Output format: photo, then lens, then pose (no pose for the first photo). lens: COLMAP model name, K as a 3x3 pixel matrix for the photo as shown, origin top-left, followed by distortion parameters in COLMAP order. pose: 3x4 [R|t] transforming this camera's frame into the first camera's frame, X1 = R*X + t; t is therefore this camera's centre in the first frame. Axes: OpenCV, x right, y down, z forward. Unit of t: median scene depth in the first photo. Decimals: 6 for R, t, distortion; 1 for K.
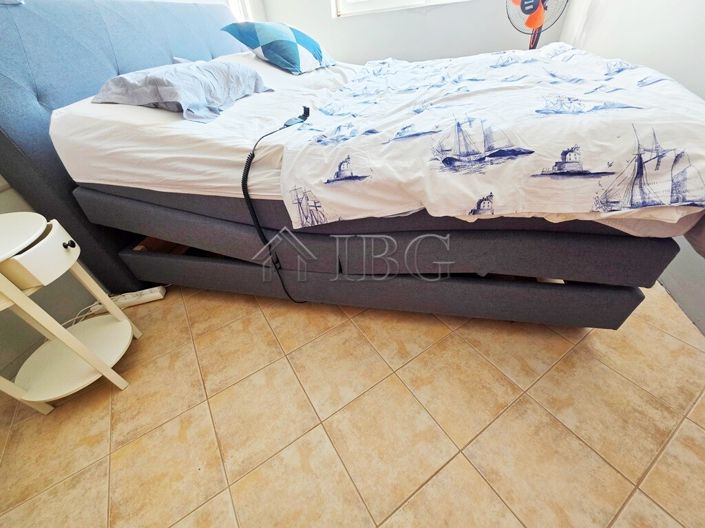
lens RADIAL K [[282.9, 0, 351.6], [0, 282.9, 265.0], [0, 0, 1]] dist [-0.006848, 0.000912]
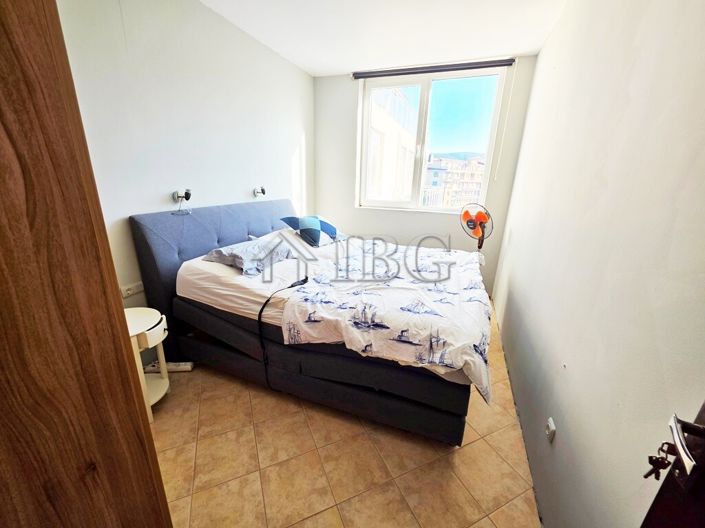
lens RADIAL K [[282.9, 0, 354.5], [0, 282.9, 265.8], [0, 0, 1]] dist [-0.006848, 0.000912]
pose [[0.981810, 0.156429, -0.107609, 0.397008], [-0.185915, 0.907110, -0.377607, 0.022951], [0.038545, 0.390744, 0.919692, -0.854635]]
